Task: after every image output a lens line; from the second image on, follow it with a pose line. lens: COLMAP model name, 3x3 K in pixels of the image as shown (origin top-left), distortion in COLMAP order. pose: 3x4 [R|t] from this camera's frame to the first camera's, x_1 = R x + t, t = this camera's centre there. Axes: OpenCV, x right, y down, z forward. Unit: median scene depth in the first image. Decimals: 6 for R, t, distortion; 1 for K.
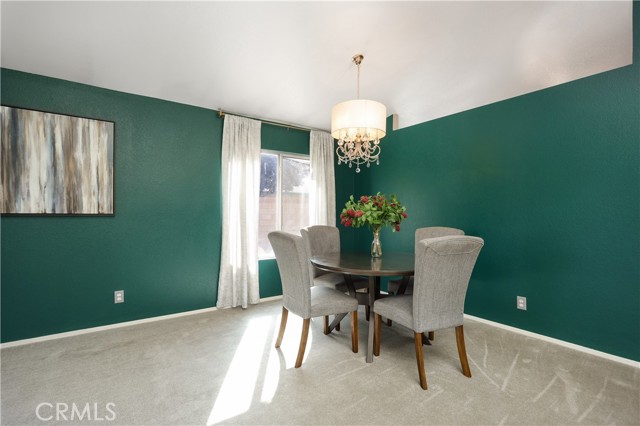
lens RADIAL K [[312.9, 0, 320.0], [0, 312.9, 213.0], [0, 0, 1]] dist [-0.003636, -0.000153]
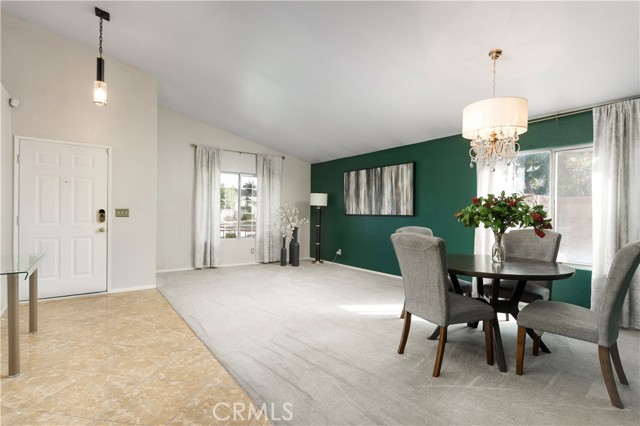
lens RADIAL K [[312.9, 0, 320.0], [0, 312.9, 213.0], [0, 0, 1]] dist [-0.003636, -0.000153]
pose [[0.035417, -0.007129, -0.999347, 1.109243], [-0.001838, 0.999972, -0.007199, 0.004385], [0.999371, 0.002092, 0.035403, 0.444378]]
